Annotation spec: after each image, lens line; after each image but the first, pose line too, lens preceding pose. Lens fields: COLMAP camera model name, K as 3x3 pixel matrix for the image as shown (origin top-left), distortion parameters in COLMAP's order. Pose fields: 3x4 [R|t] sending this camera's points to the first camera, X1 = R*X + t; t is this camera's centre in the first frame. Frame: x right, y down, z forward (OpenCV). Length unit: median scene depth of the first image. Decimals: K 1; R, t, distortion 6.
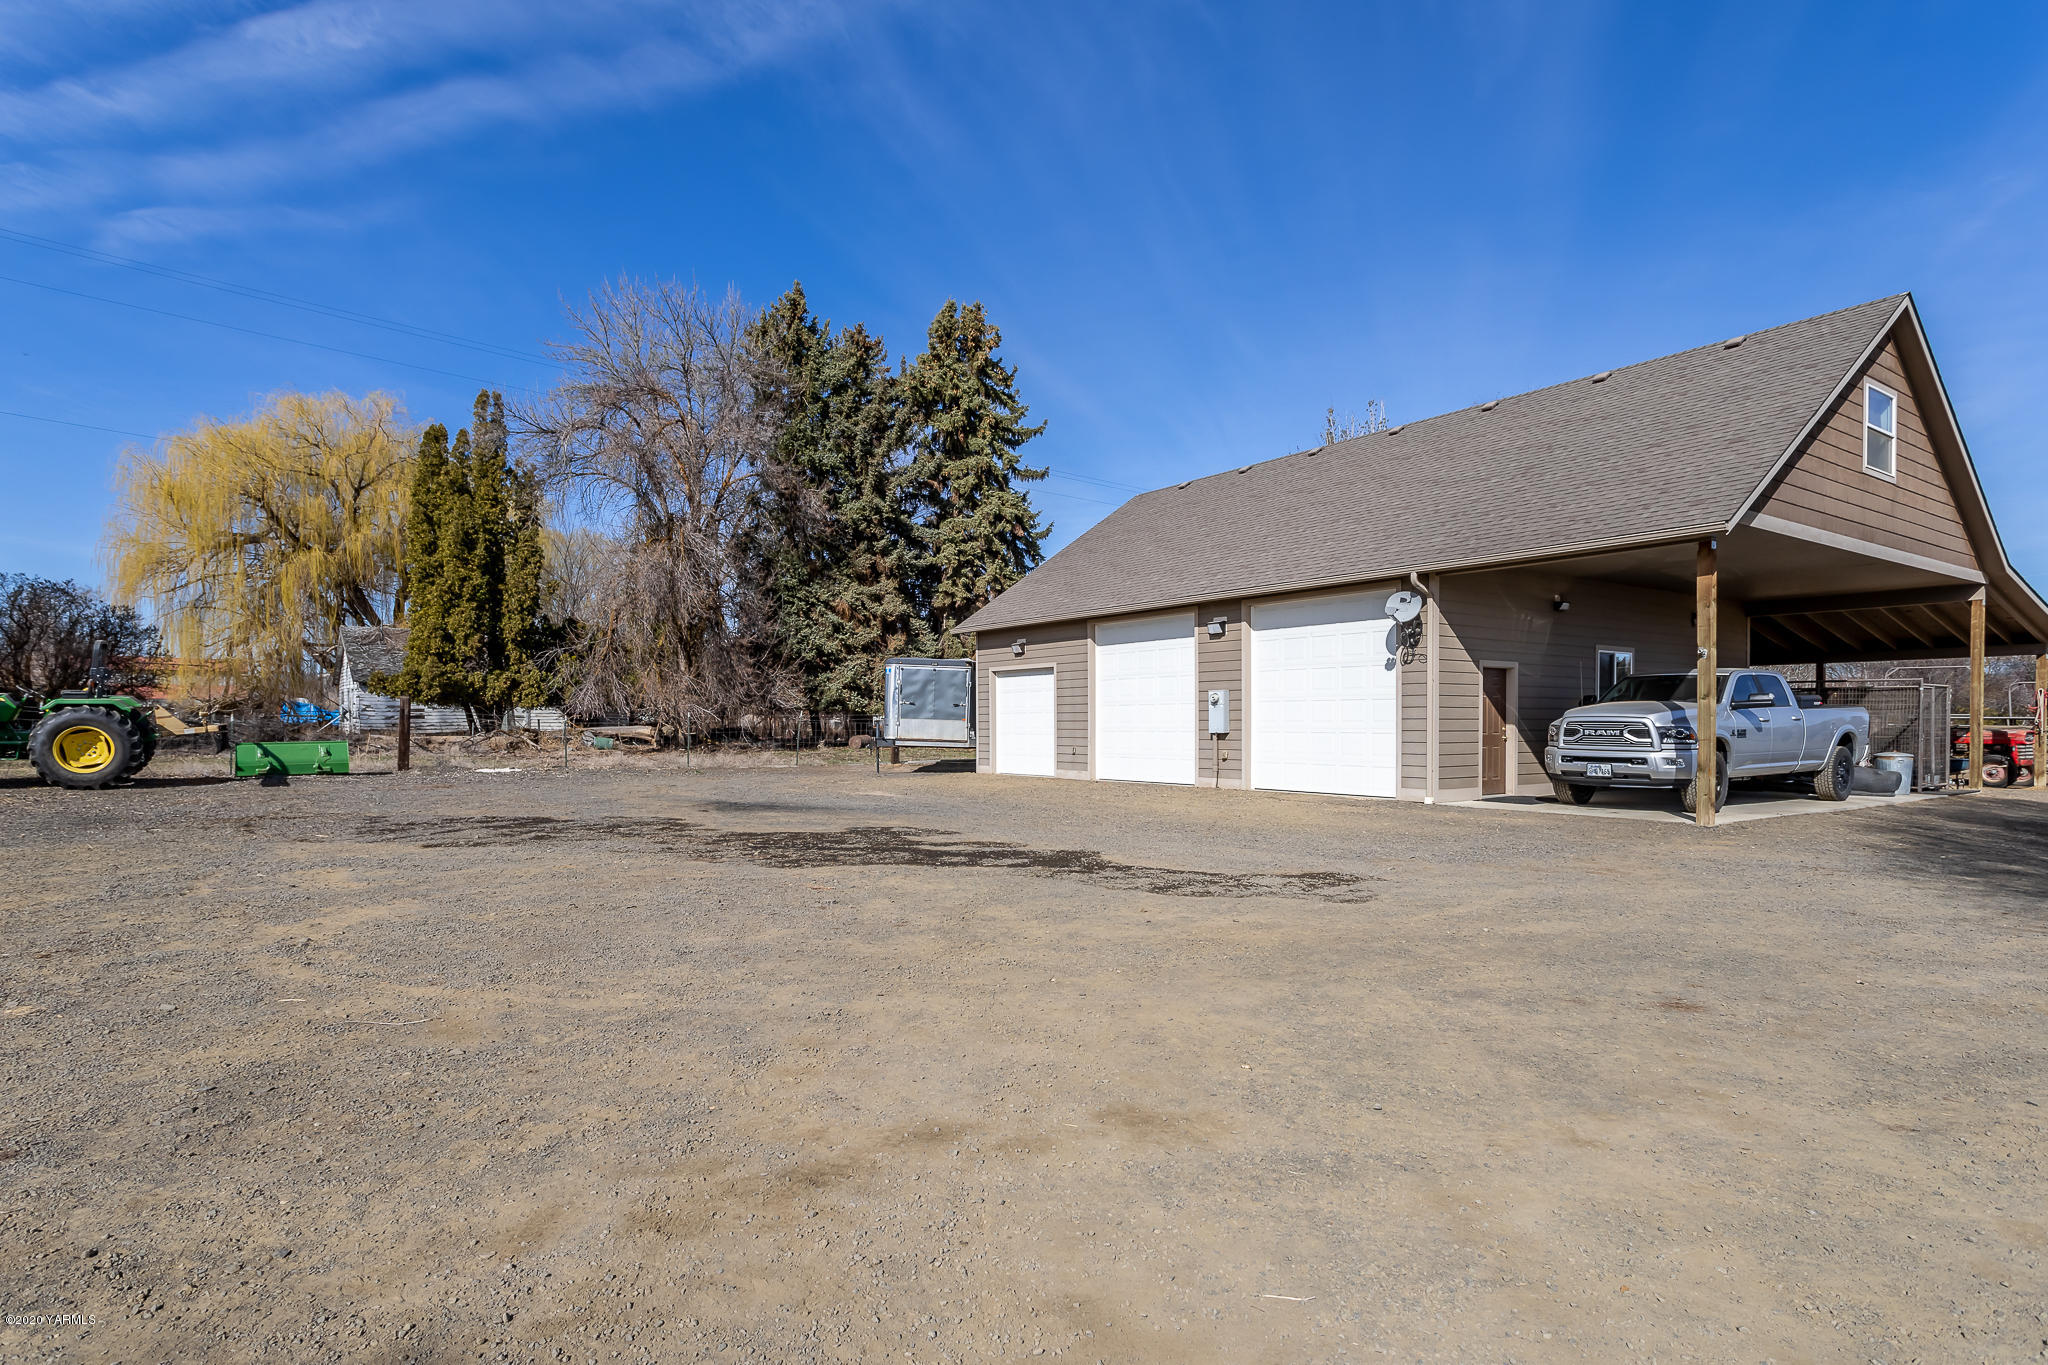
lens RADIAL K [[997.8, 0, 1033.7], [0, 997.8, 714.1], [0, 0, 1]] dist [0.009215, 0.000496]
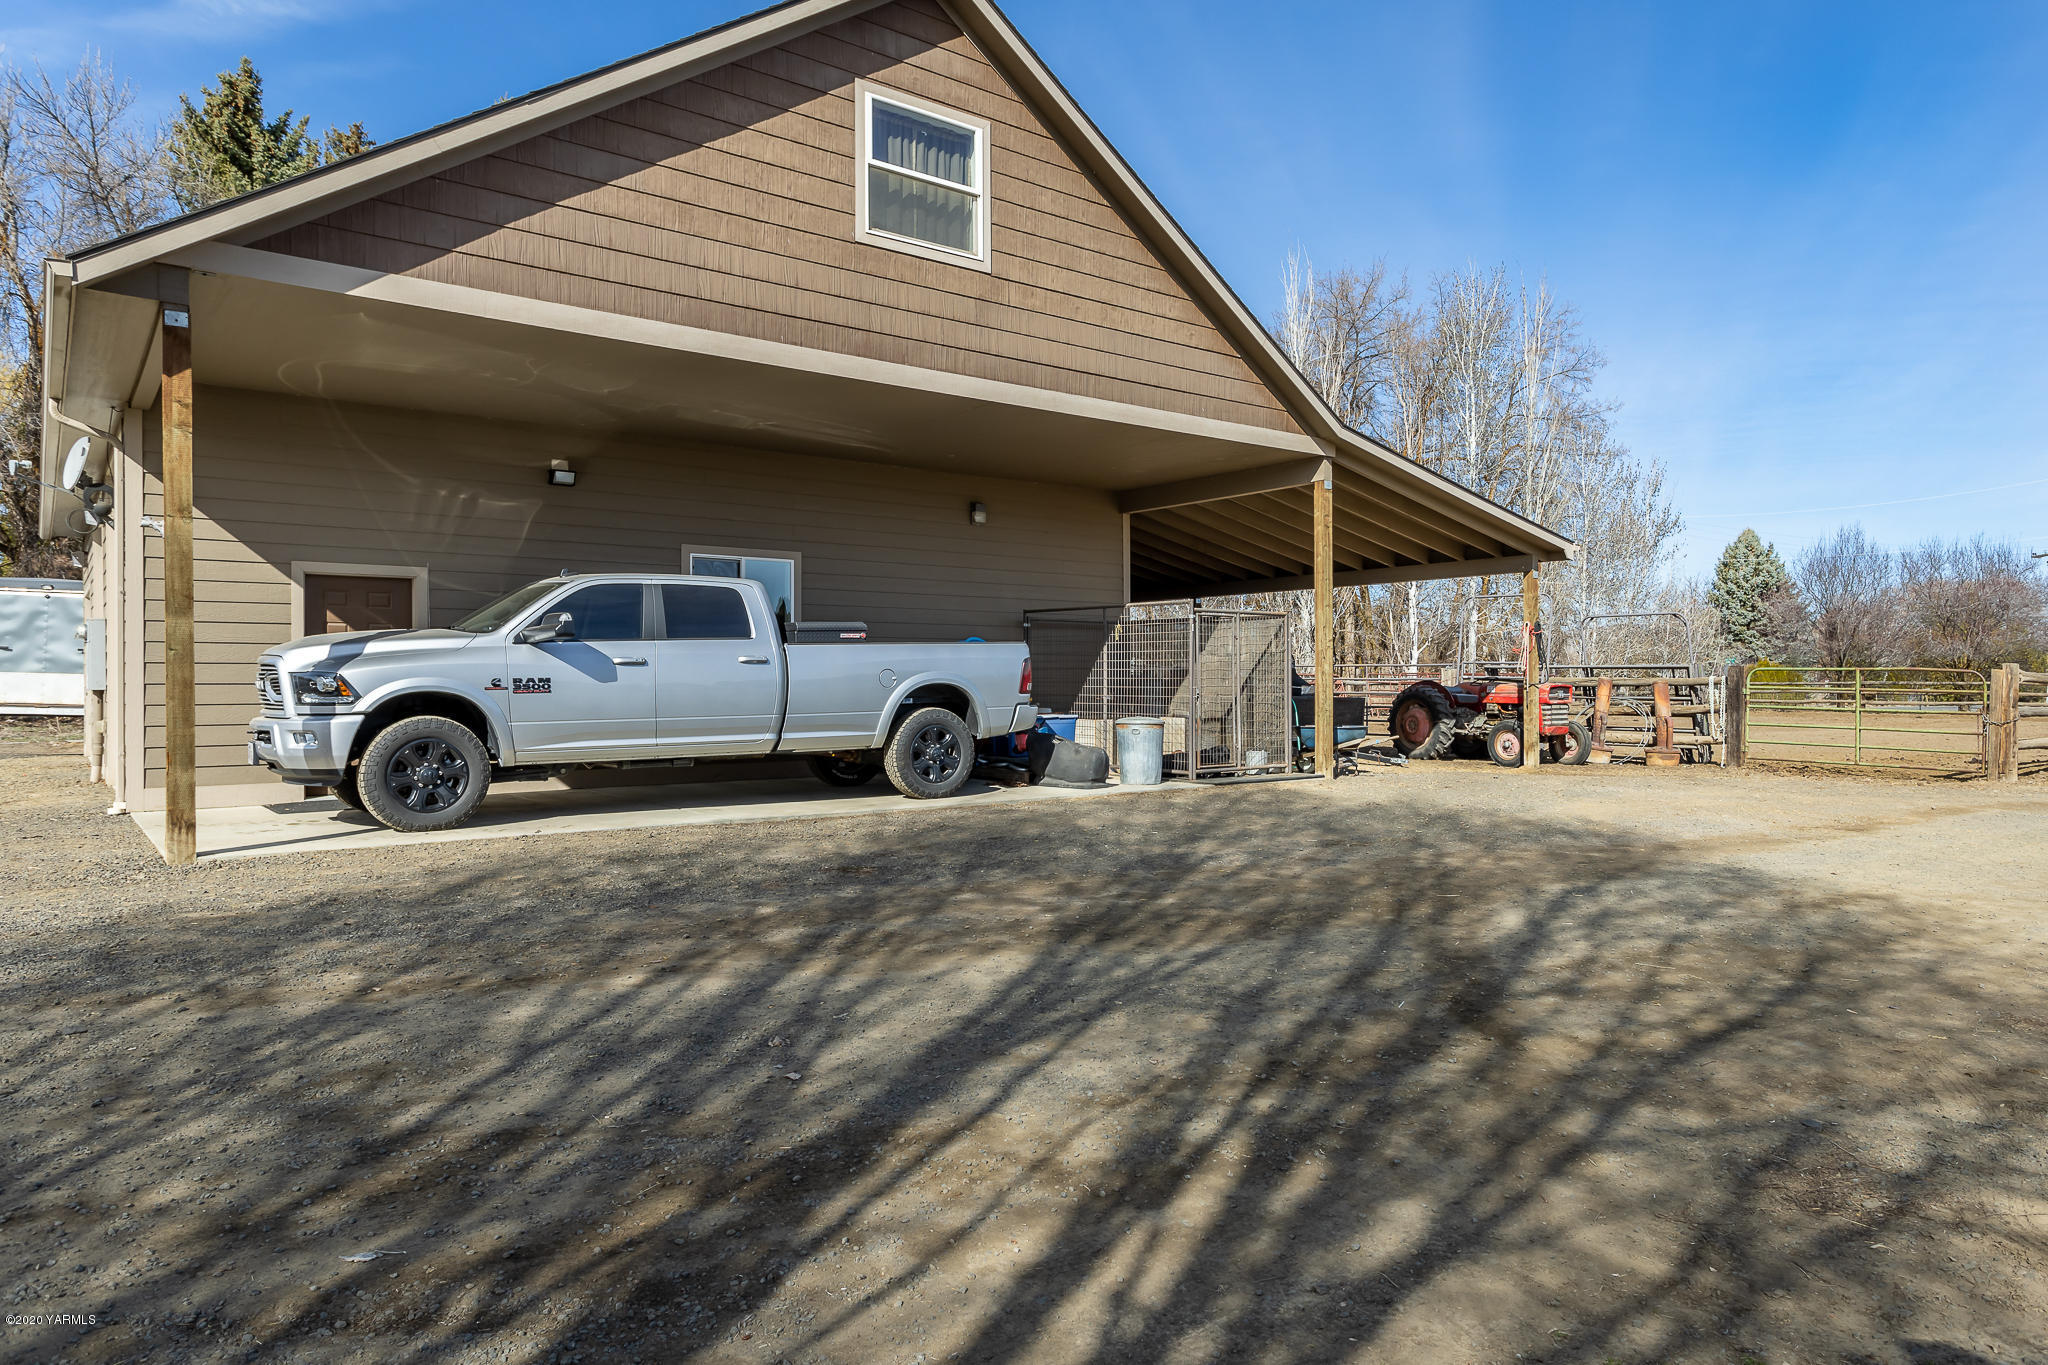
lens RADIAL K [[1230.7, 0, 1019.0], [0, 1230.7, 685.9], [0, 0, 1]] dist [-0.002356, -0.000126]
pose [[0.998706, -0.001690, 0.050832, 0.776456], [0.001143, 0.999941, 0.010802, 0.010496], [-0.050847, -0.010729, 0.998649, 0.237743]]
